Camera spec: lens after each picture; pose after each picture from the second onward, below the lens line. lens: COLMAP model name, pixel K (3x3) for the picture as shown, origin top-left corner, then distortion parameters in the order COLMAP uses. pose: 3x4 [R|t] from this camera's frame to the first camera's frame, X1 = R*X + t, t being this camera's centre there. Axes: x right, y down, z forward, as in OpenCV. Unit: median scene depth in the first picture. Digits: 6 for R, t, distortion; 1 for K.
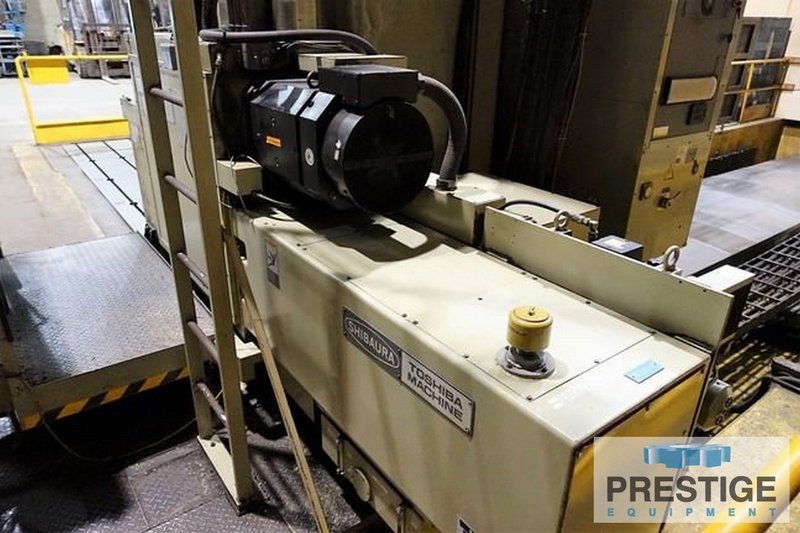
lens RADIAL K [[545.5, 0, 400.0], [0, 545.5, 266.5], [0, 0, 1]] dist [0.001804, -0.001847]
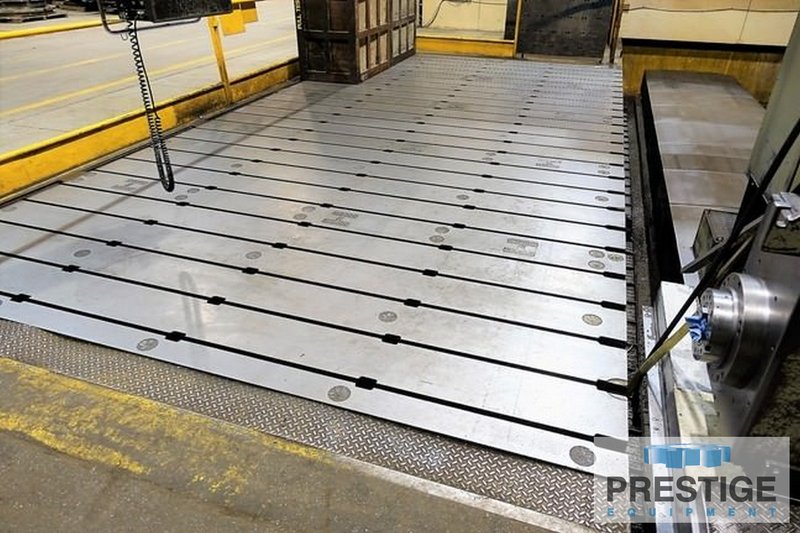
lens RADIAL K [[545.5, 0, 400.0], [0, 545.5, 266.5], [0, 0, 1]] dist [0.001804, -0.001847]
pose [[0.827633, -0.291680, 0.479527, -0.635798], [0.235836, 0.956004, 0.174466, -0.276190], [-0.509318, -0.031304, 0.860009, 0.561787]]
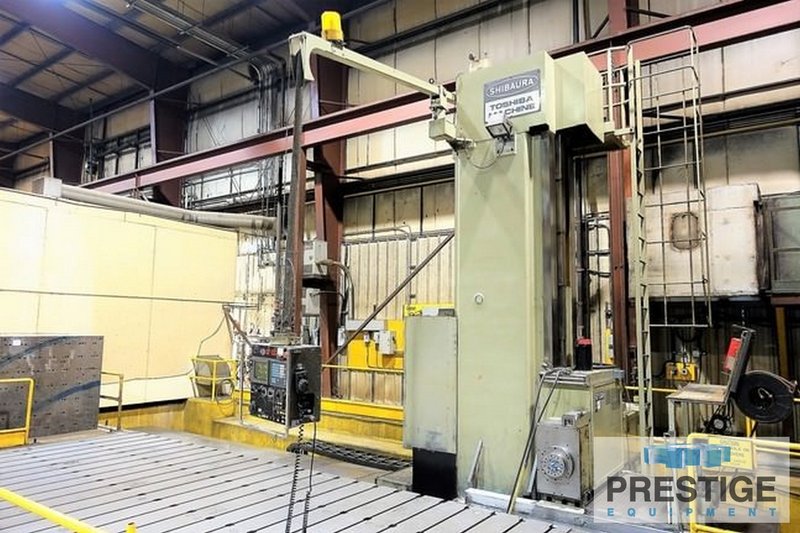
lens RADIAL K [[545.5, 0, 400.0], [0, 545.5, 266.5], [0, 0, 1]] dist [0.001804, -0.001847]
pose [[-0.313865, 0.085633, 0.945598, -1.060383], [0.374661, 0.926278, 0.040475, -0.520326], [-0.872421, 0.366982, -0.322810, 0.974371]]
